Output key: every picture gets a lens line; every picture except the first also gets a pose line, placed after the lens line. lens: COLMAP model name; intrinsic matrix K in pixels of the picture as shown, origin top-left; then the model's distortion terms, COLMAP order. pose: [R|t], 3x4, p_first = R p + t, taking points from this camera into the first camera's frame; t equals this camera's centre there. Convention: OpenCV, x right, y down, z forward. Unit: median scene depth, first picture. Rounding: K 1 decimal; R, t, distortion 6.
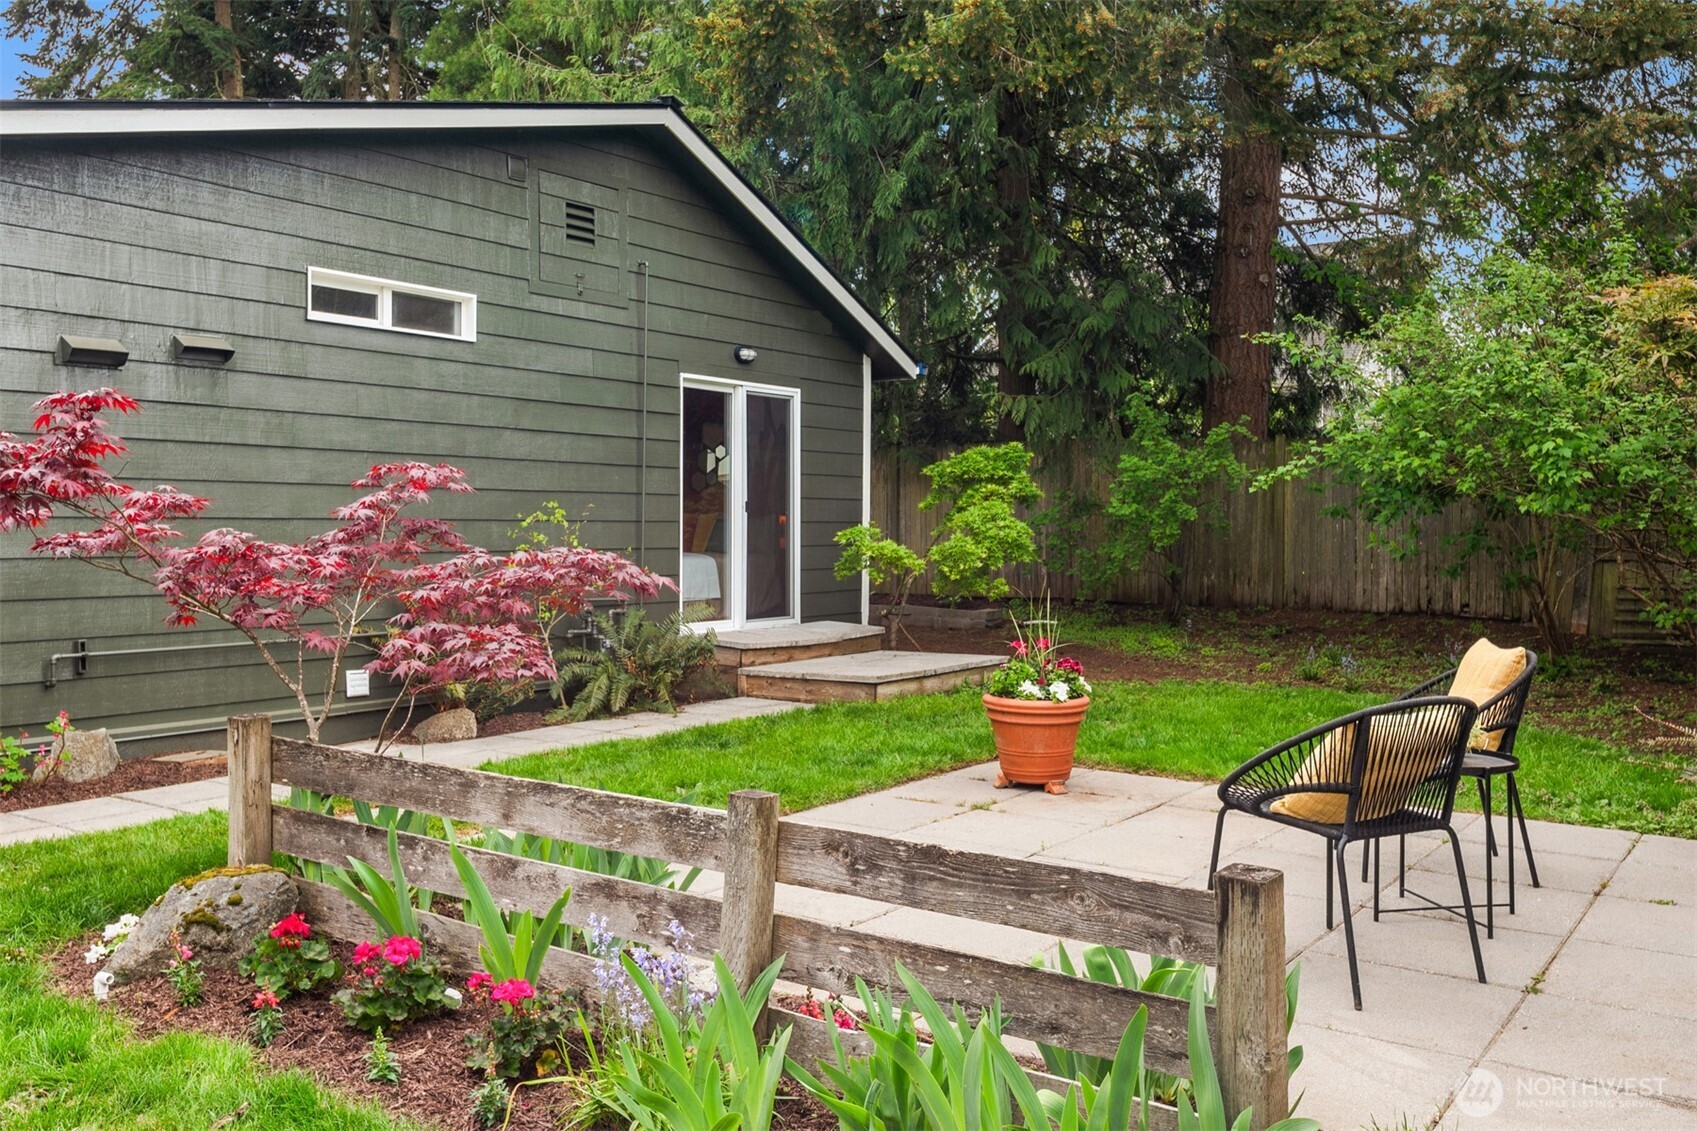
lens RADIAL K [[1424.6, 0, 828.2], [0, 1424.6, 524.4], [0, 0, 1]] dist [-0.001492, -0.001888]
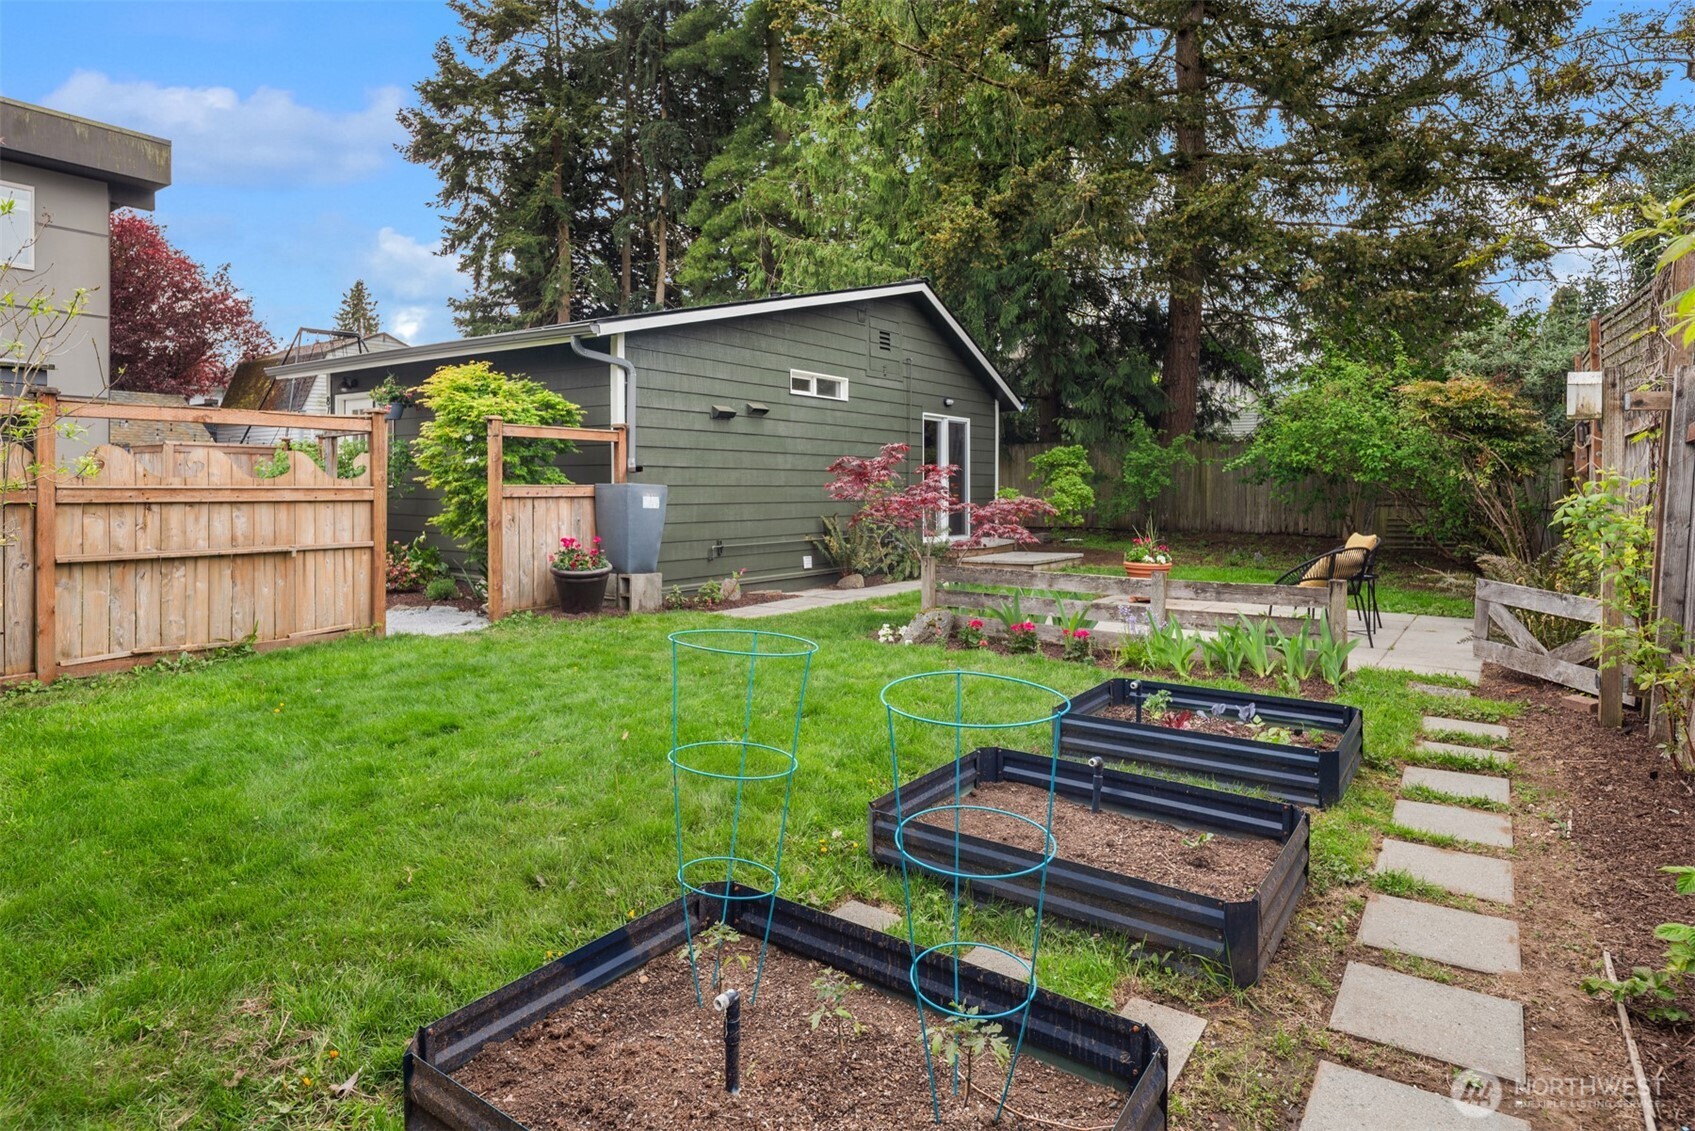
lens RADIAL K [[917.9, 0, 844.7], [0, 917.9, 499.9], [0, 0, 1]] dist [-0.001566, 0.000363]
pose [[0.999966, -0.003124, -0.007665, -0.242195], [0.003227, 0.999903, 0.013545, -0.001047], [0.007622, -0.013569, 0.999879, -0.350275]]
